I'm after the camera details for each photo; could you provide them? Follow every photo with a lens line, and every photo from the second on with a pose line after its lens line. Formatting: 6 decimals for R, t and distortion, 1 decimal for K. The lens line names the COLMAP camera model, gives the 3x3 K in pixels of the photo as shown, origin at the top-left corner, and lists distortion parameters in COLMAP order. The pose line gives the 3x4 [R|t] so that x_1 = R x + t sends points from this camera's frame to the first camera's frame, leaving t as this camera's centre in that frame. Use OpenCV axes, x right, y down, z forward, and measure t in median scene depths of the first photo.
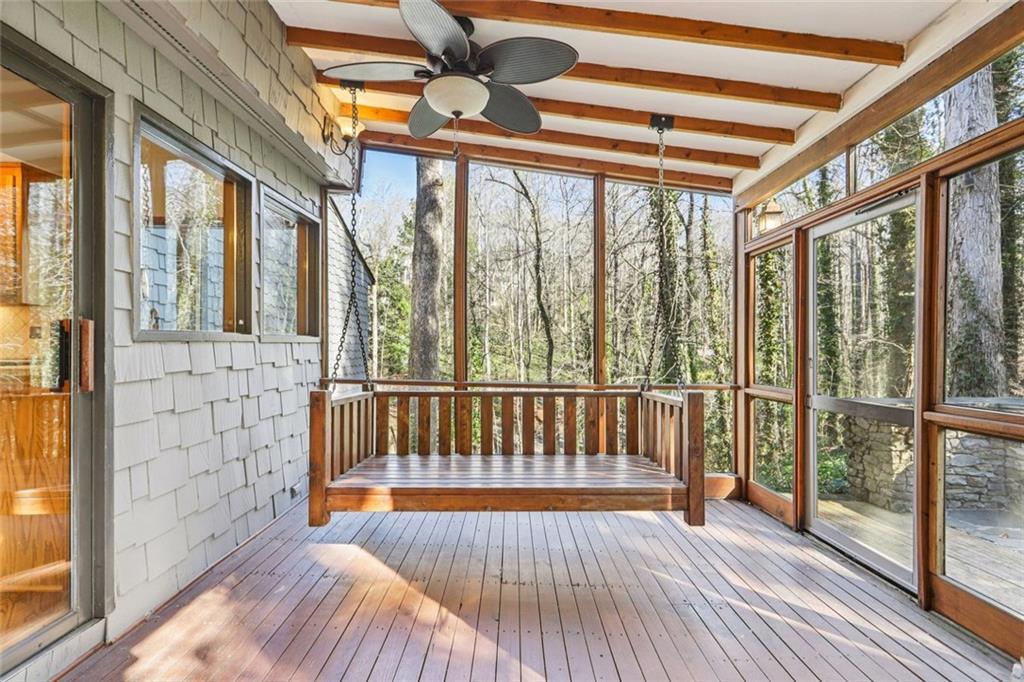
lens RADIAL K [[460.0, 0, 518.7], [0, 460.0, 353.0], [0, 0, 1]] dist [0.001203, -0.000171]
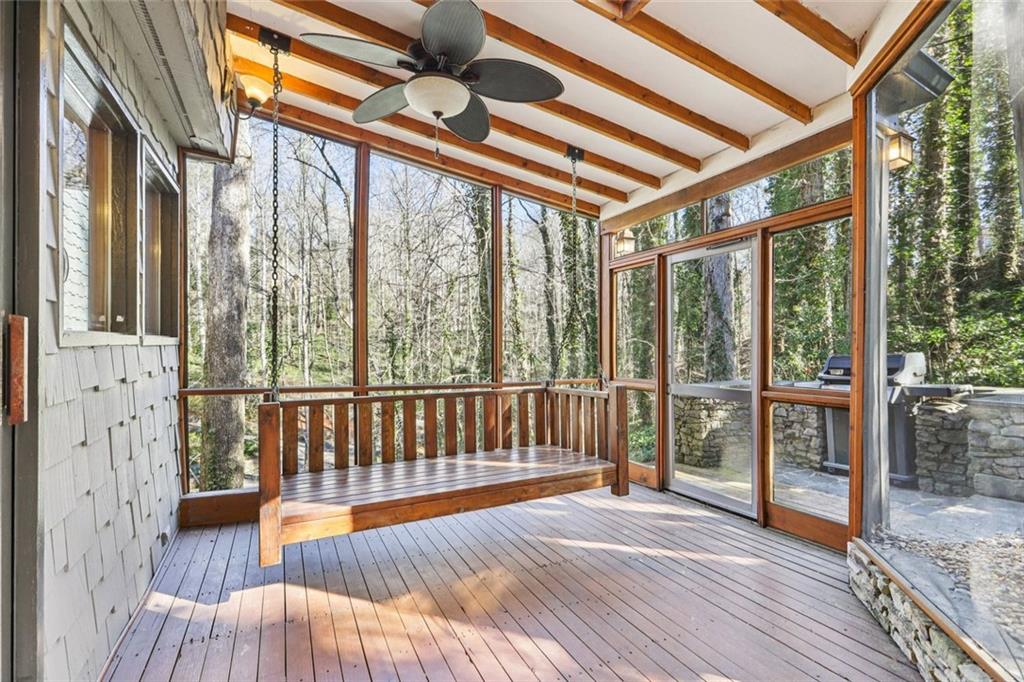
lens RADIAL K [[460.0, 0, 531.9], [0, 460.0, 346.0], [0, 0, 1]] dist [0.001203, -0.000171]
pose [[0.889199, -0.005666, 0.457485, -0.317654], [0.011499, 0.999884, -0.009966, -0.006733], [-0.457375, 0.014123, 0.889162, 0.026353]]
